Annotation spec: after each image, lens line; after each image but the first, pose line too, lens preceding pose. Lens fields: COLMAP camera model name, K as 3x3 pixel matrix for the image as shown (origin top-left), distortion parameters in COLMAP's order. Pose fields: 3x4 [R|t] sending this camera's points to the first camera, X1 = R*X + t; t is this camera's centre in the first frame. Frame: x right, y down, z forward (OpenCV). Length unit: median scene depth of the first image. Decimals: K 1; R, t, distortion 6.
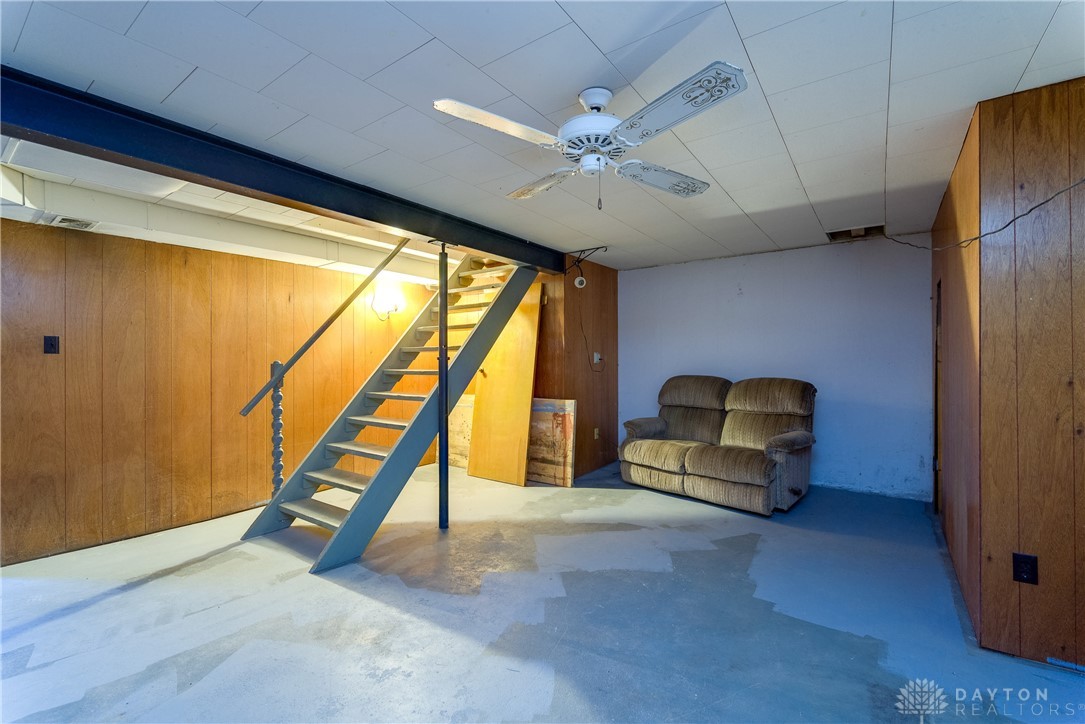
lens RADIAL K [[468.0, 0, 541.3], [0, 468.0, 361.3], [0, 0, 1]] dist [-0.004501, -0.000074]
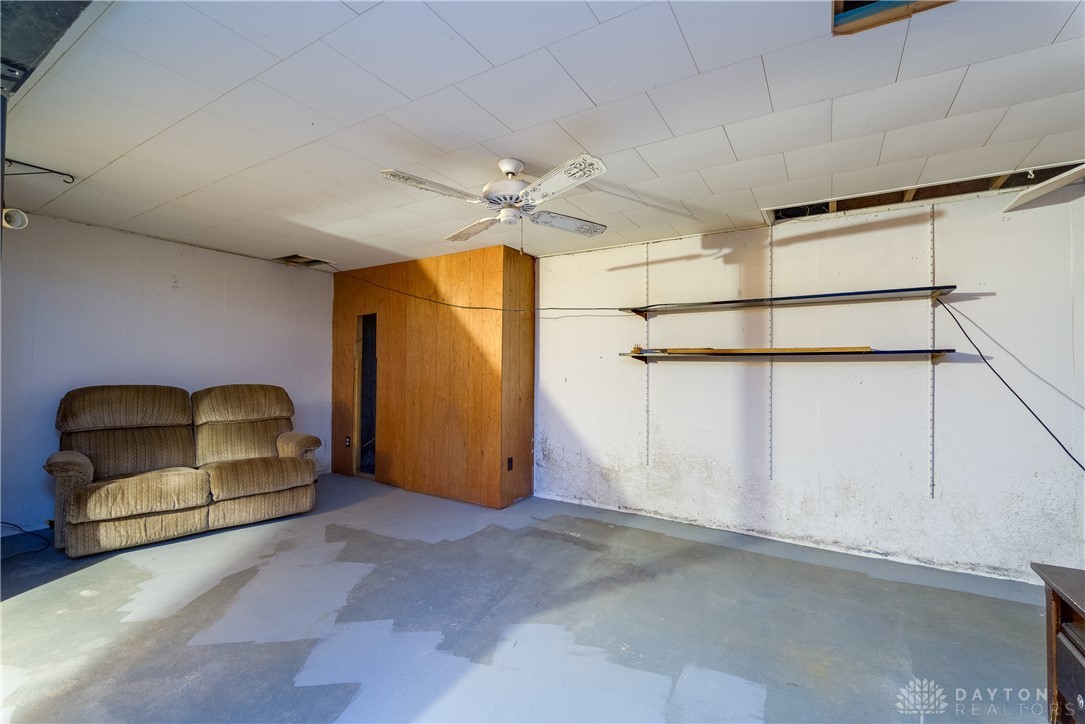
lens RADIAL K [[468.0, 0, 541.9], [0, 468.0, 365.3], [0, 0, 1]] dist [-0.004501, -0.000074]
pose [[-0.076223, 0.013372, 0.997001, -0.582124], [-0.007876, 0.999871, -0.014013, 0.004464], [-0.997060, -0.008921, -0.076108, 0.503234]]
